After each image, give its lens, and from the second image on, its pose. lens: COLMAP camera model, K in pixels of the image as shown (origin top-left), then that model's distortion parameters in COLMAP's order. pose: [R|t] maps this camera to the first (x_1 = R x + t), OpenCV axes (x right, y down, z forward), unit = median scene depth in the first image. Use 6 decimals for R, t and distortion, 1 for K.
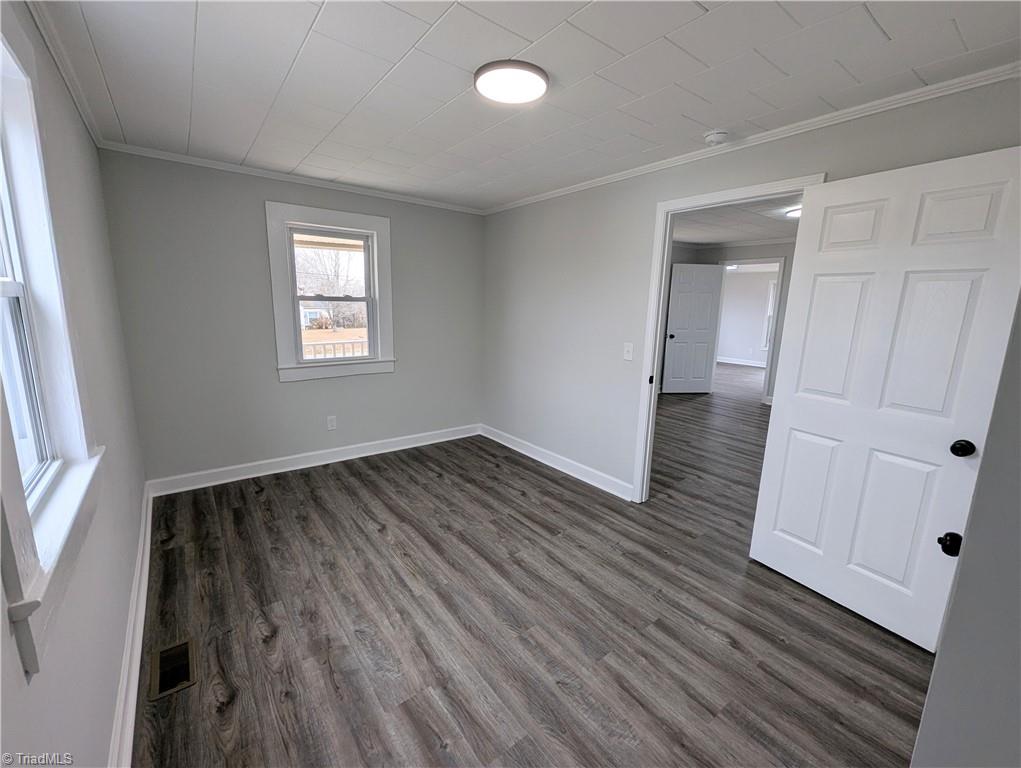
lens RADIAL K [[423.8, 0, 517.6], [0, 423.8, 382.4], [0, 0, 1]] dist [0.002330, -0.001897]
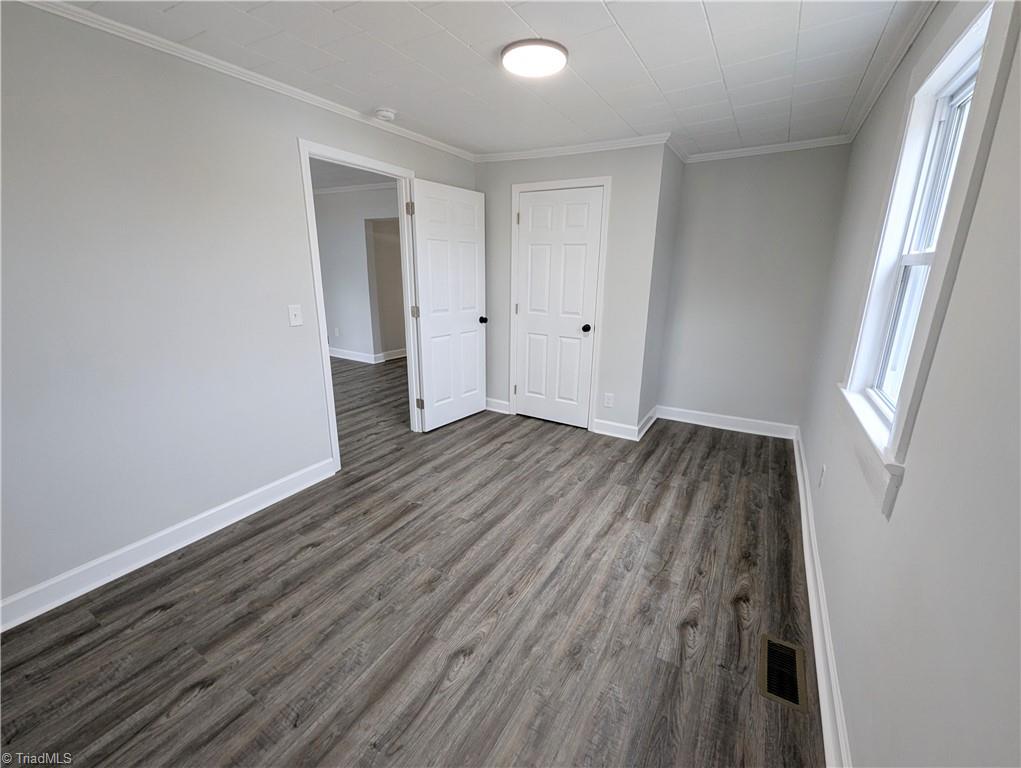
lens RADIAL K [[423.8, 0, 516.0], [0, 423.8, 380.9], [0, 0, 1]] dist [0.002330, -0.001897]
pose [[-0.362355, -0.269127, 0.892340, -0.957120], [0.156042, 0.926374, 0.342756, -0.242043], [-0.918885, 0.263441, -0.293681, 1.249594]]
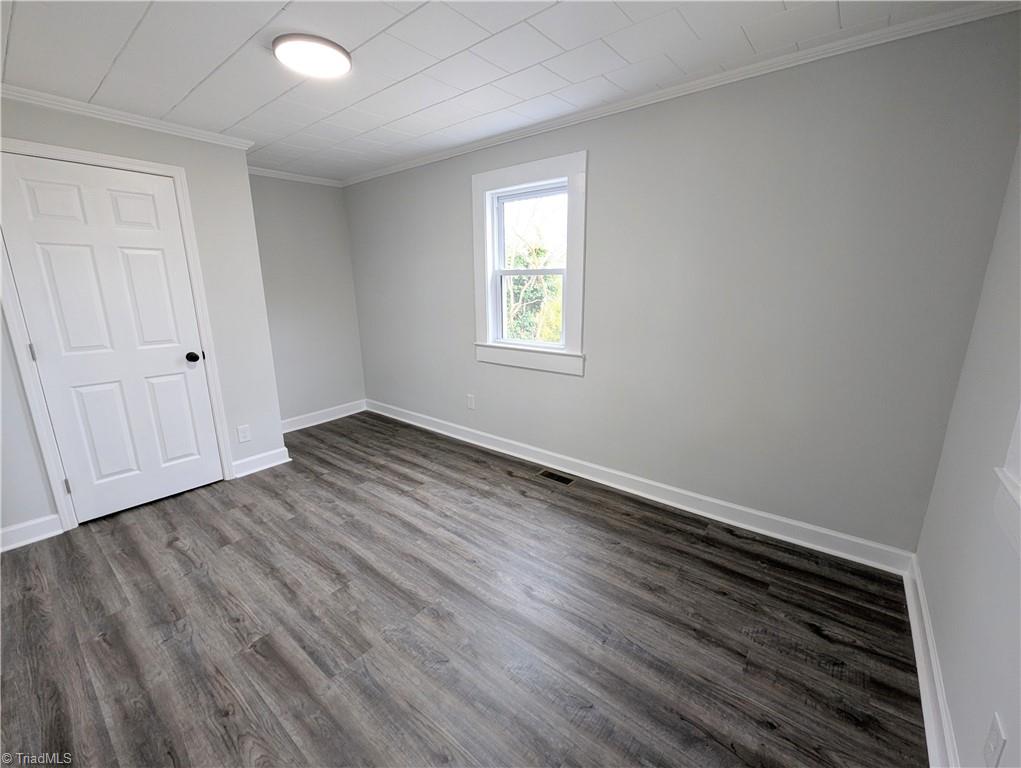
lens RADIAL K [[423.8, 0, 512.6], [0, 423.8, 382.2], [0, 0, 1]] dist [0.002330, -0.001897]
pose [[-0.974865, 0.035331, -0.219976, -0.182327], [-0.057294, 0.914385, 0.400770, -0.326168], [0.215302, 0.403300, -0.889378, 1.847622]]
